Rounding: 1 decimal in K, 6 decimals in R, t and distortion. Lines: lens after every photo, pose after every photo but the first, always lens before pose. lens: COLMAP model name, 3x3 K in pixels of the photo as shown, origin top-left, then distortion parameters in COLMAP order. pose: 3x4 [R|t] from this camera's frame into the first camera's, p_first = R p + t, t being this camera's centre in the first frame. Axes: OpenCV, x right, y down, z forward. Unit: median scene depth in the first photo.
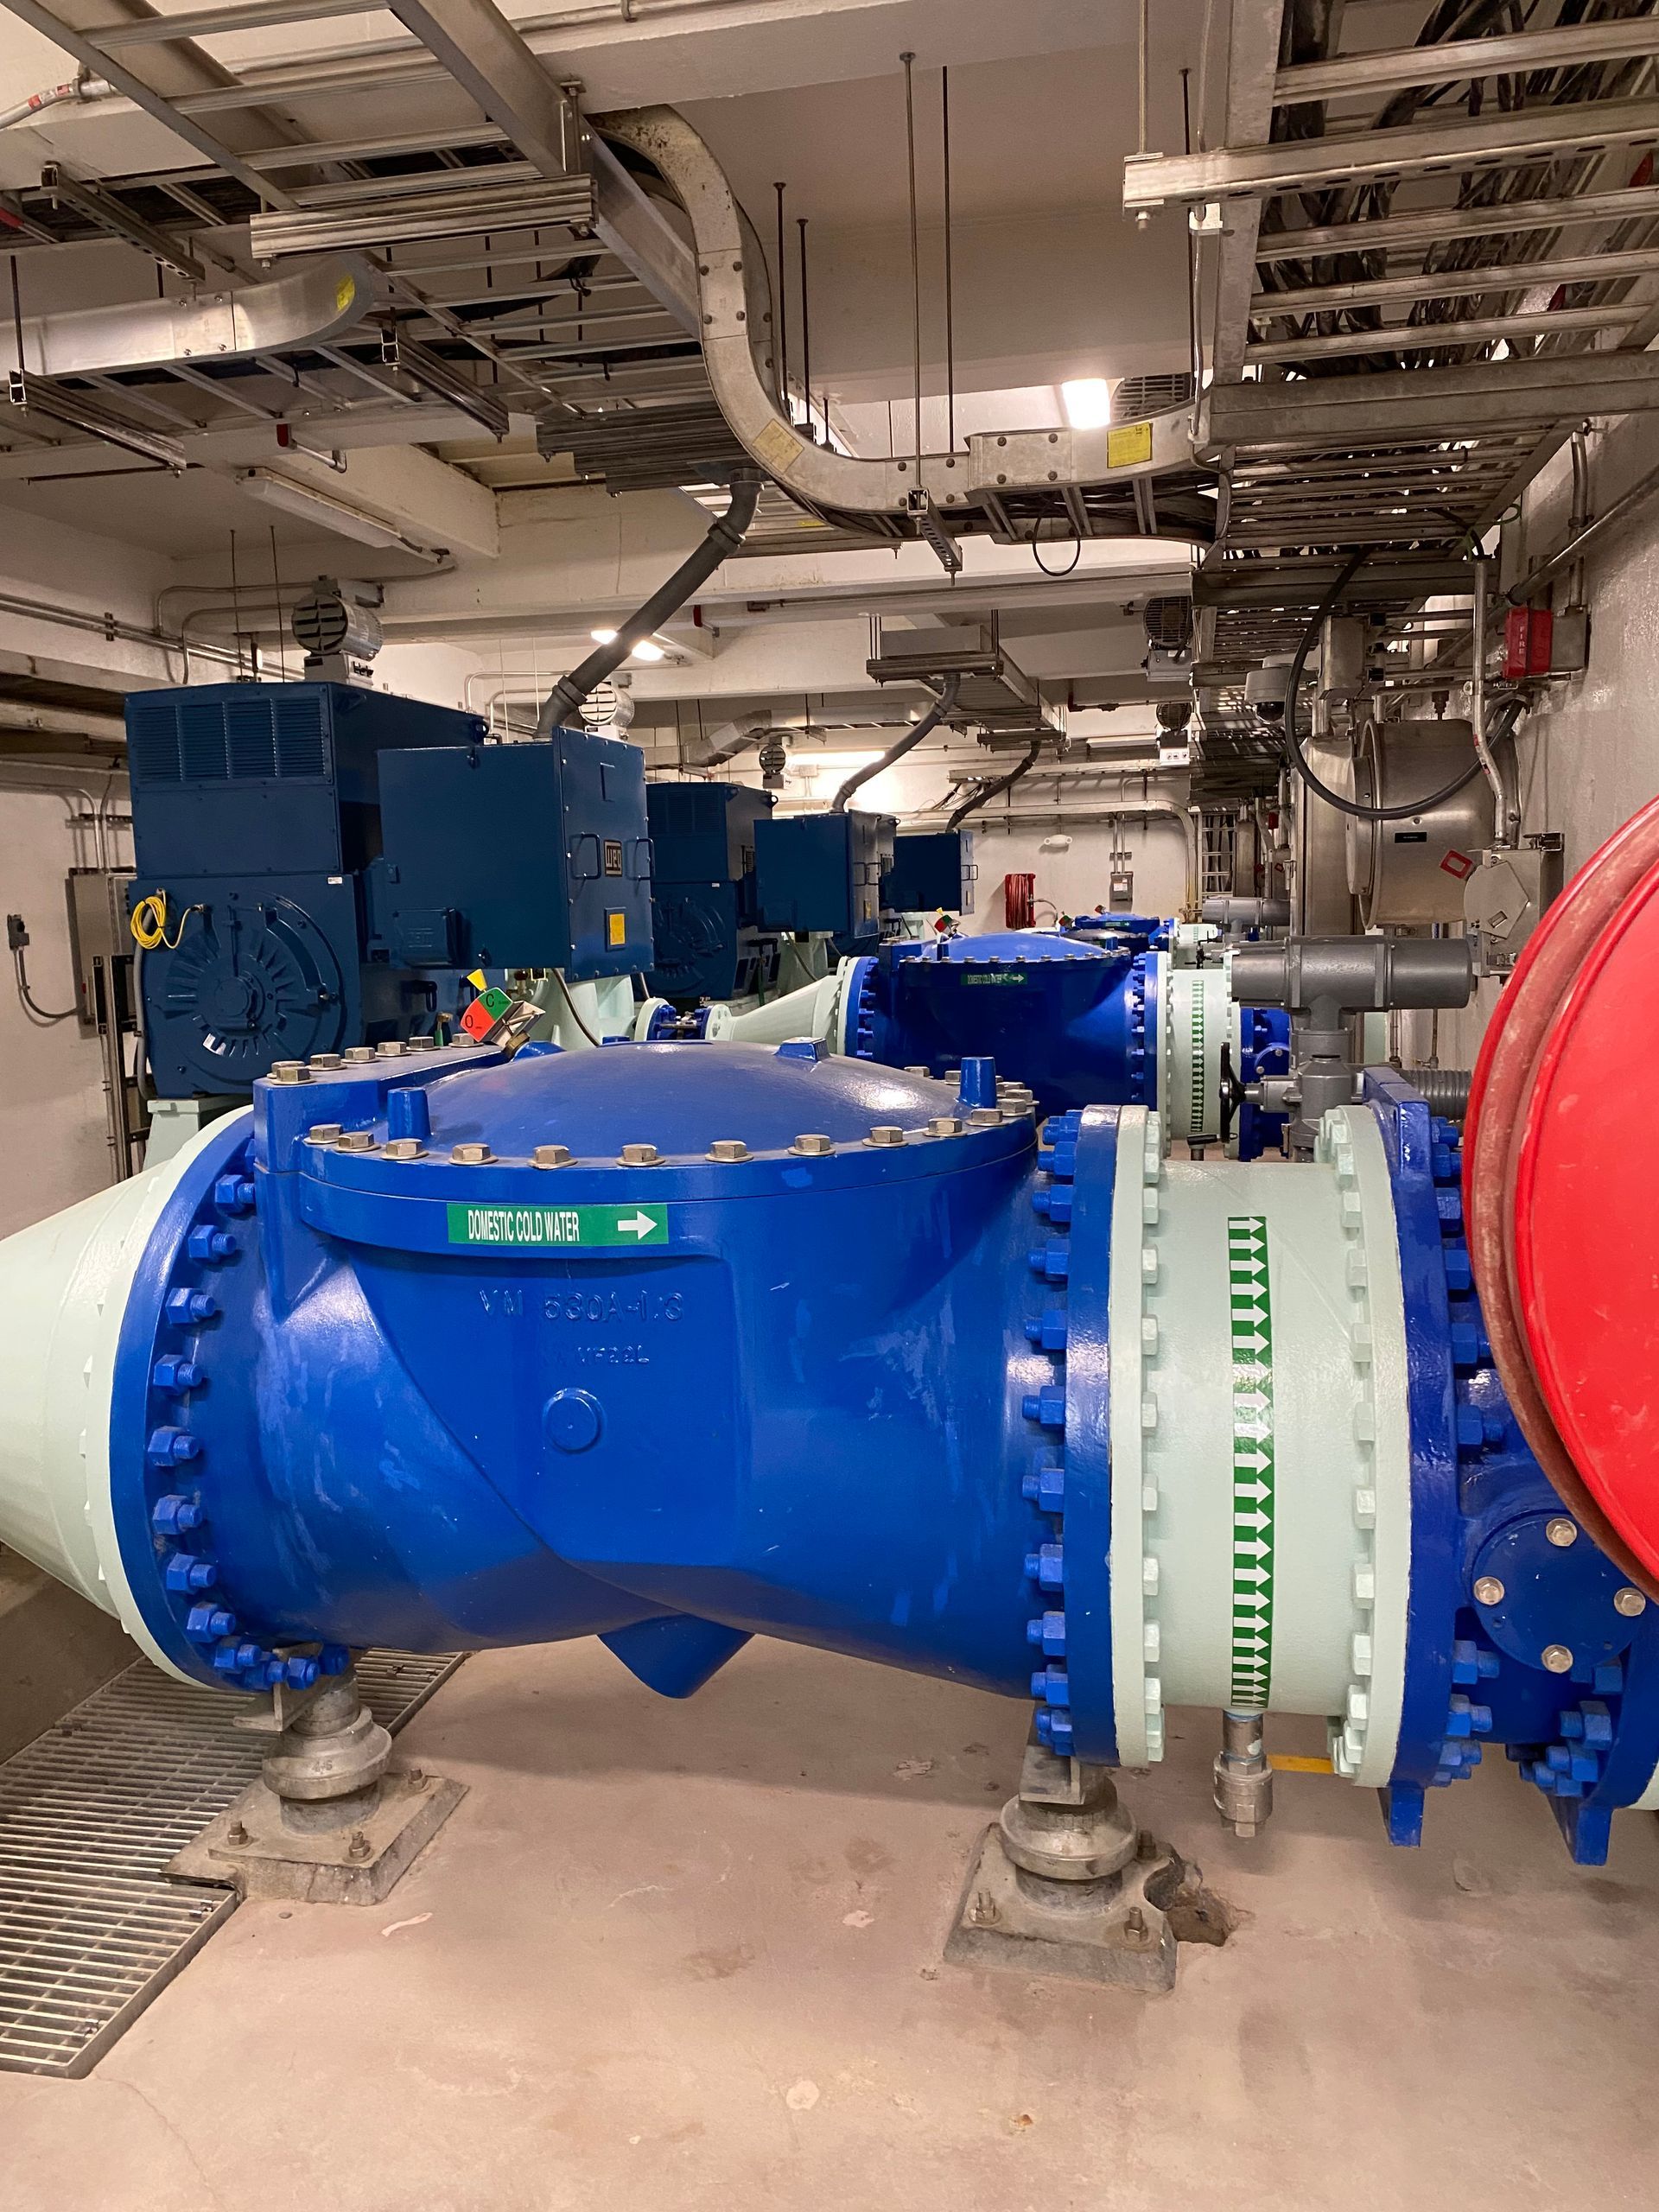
lens RADIAL K [[1706.1, 0, 825.0], [0, 1706.1, 1104.5], [0, 0, 1]] dist [0.001822, -0.003428]
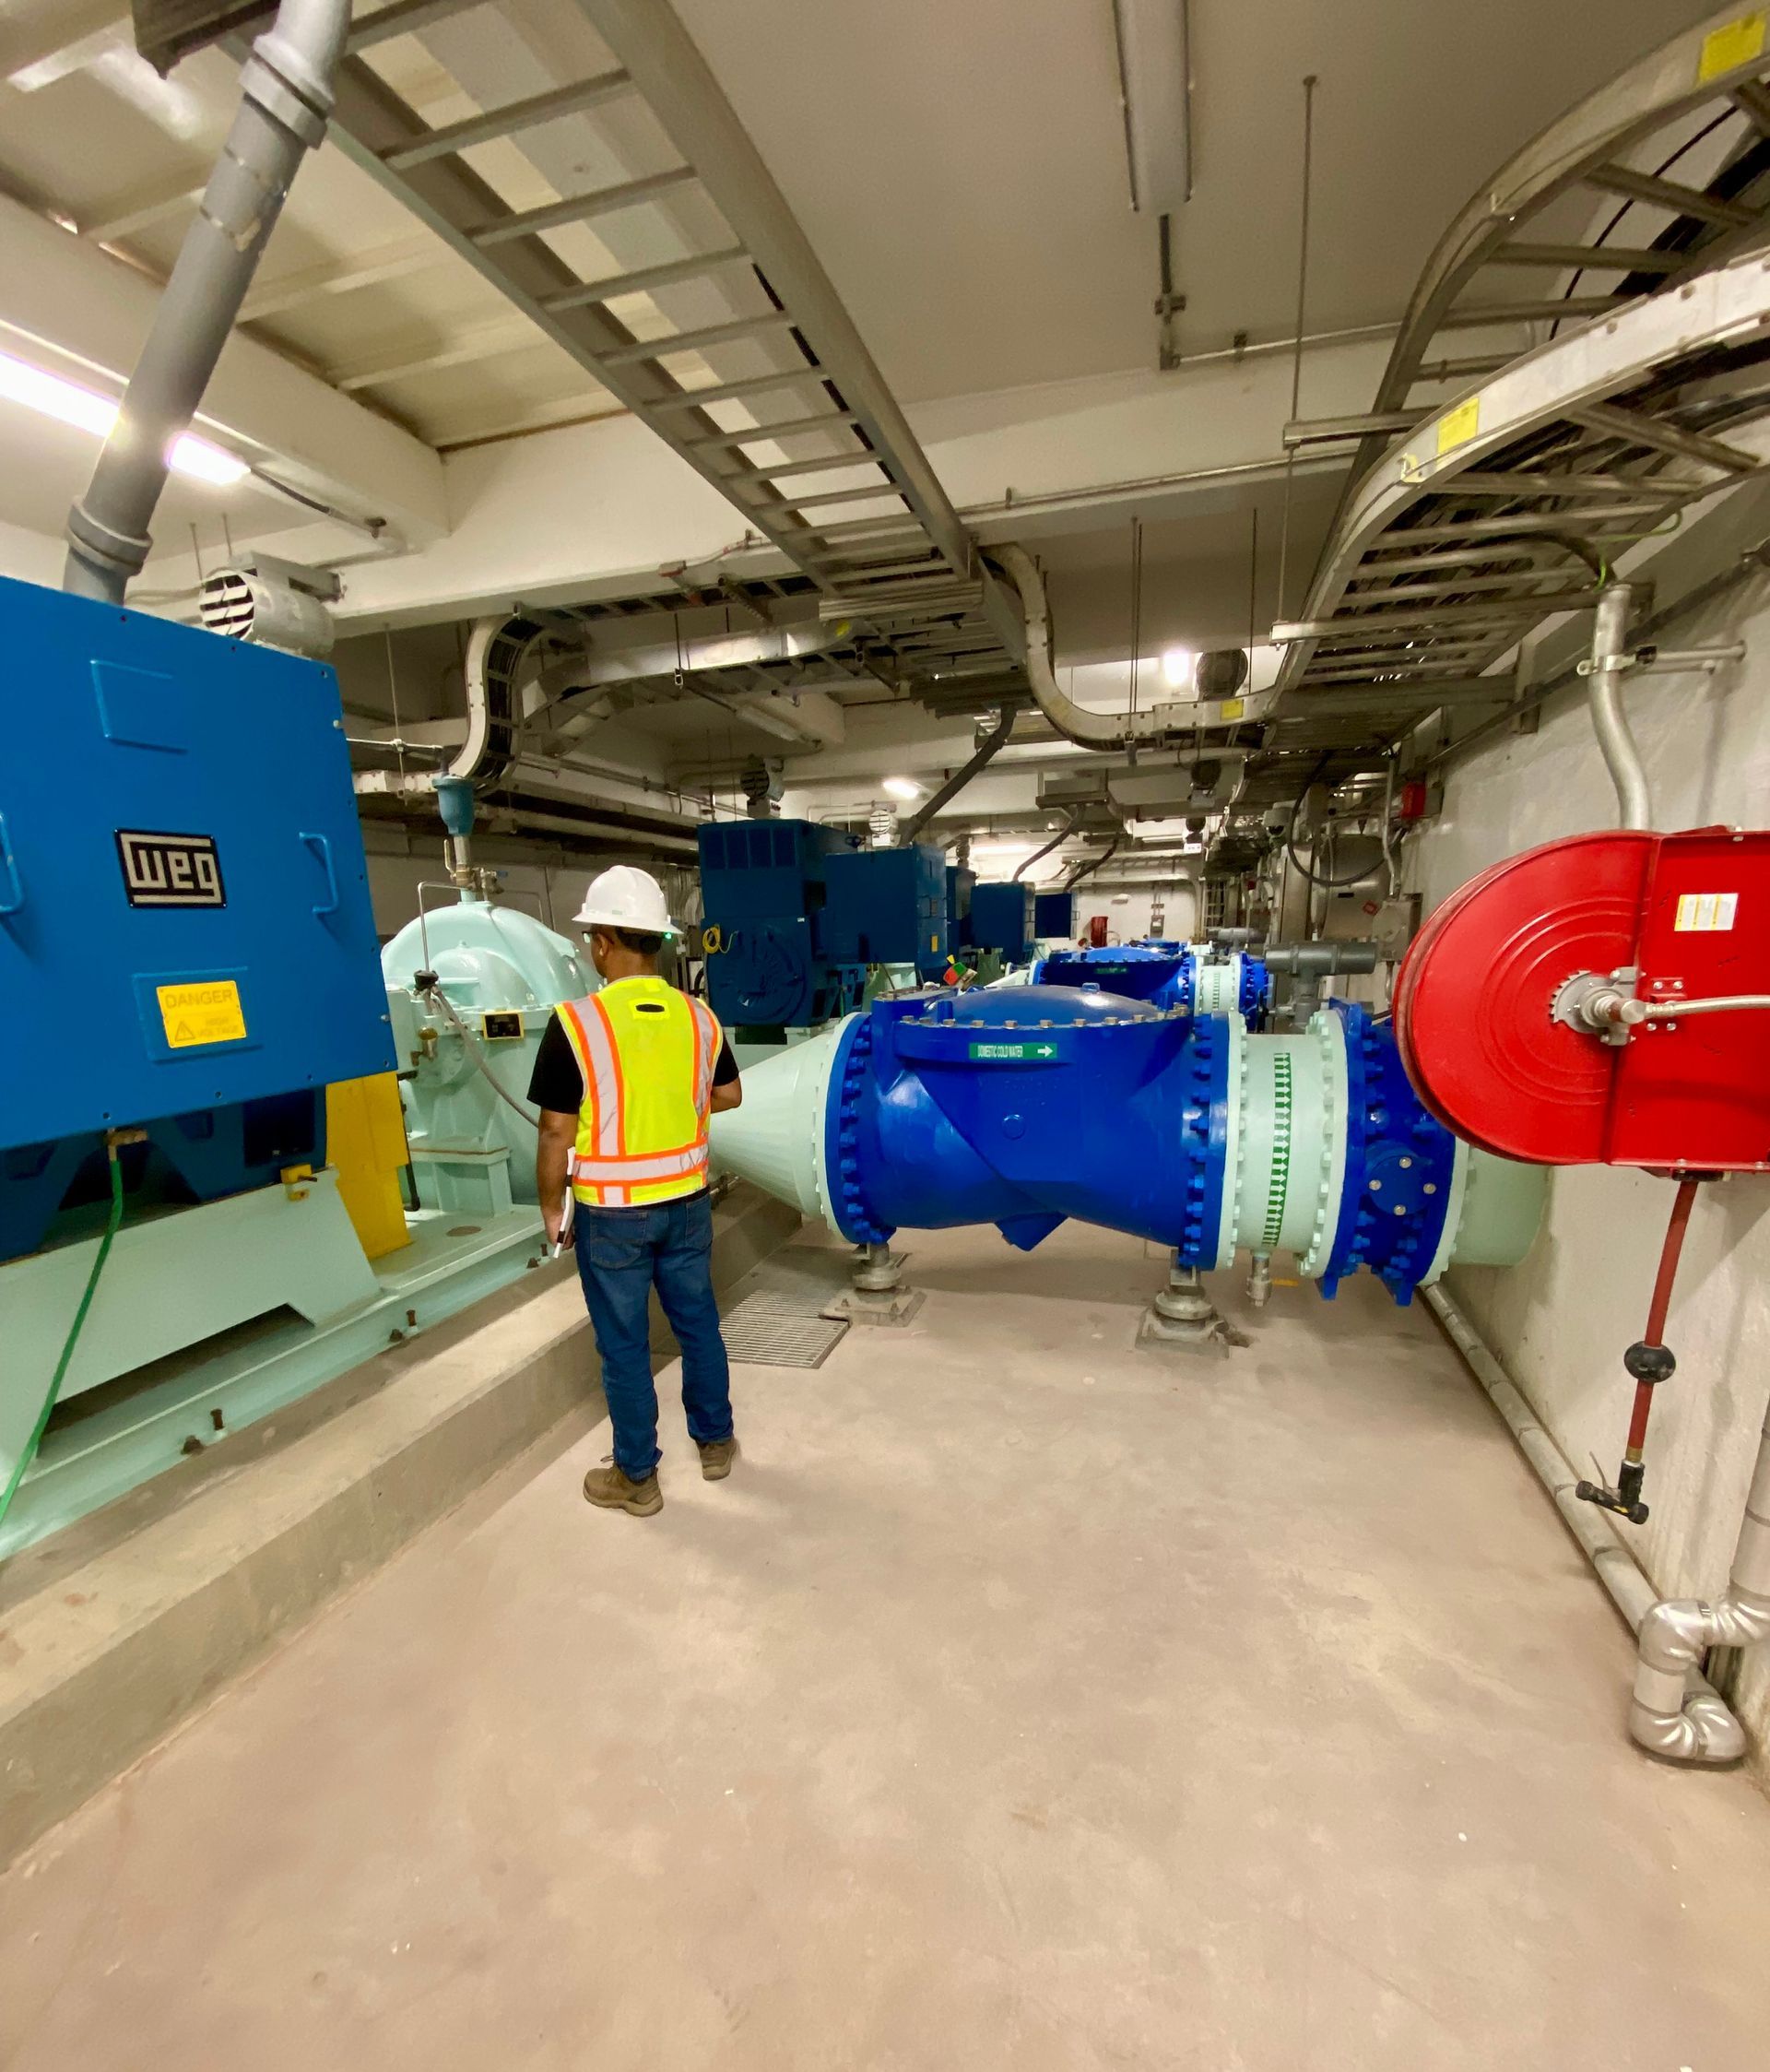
lens RADIAL K [[989.1, 0, 890.1], [0, 989.1, 1188.8], [0, 0, 1]] dist [-0.001600, -0.000108]
pose [[0.997907, 0.015240, -0.062848, -0.099814], [-0.006781, 0.991137, 0.132669, 0.032421], [0.064313, -0.131966, 0.989166, -0.210890]]
